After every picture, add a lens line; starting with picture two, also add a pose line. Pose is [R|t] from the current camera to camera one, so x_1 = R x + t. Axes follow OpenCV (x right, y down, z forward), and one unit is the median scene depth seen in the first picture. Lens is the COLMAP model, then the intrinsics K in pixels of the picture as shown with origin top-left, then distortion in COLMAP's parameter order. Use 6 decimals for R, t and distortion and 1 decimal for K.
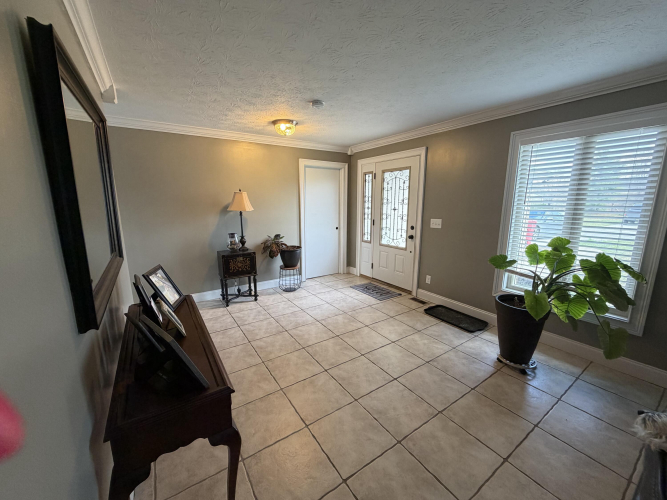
lens RADIAL K [[266.4, 0, 333.5], [0, 266.4, 250.0], [0, 0, 1]] dist [0.000396, -0.000016]
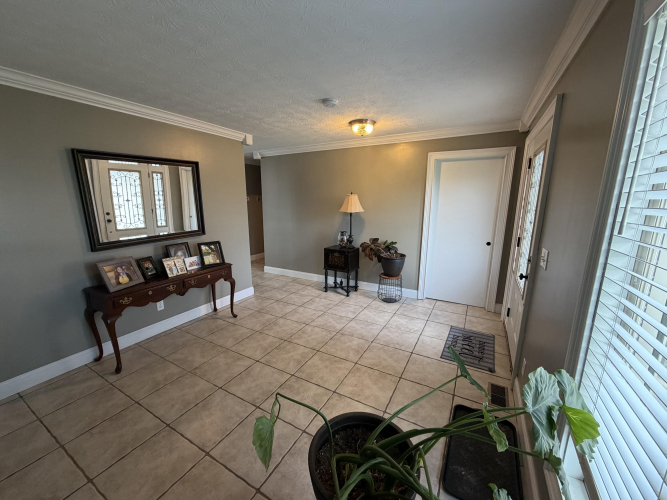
lens RADIAL K [[267.9, 0, 331.3], [0, 267.9, 233.8], [0, 0, 1]] dist [-0.000056, 0.000003]
pose [[0.441646, 0.102253, -0.891343, 0.840521], [-0.176722, 0.983935, 0.025312, -0.094993], [0.879612, 0.146341, 0.452622, 0.620403]]
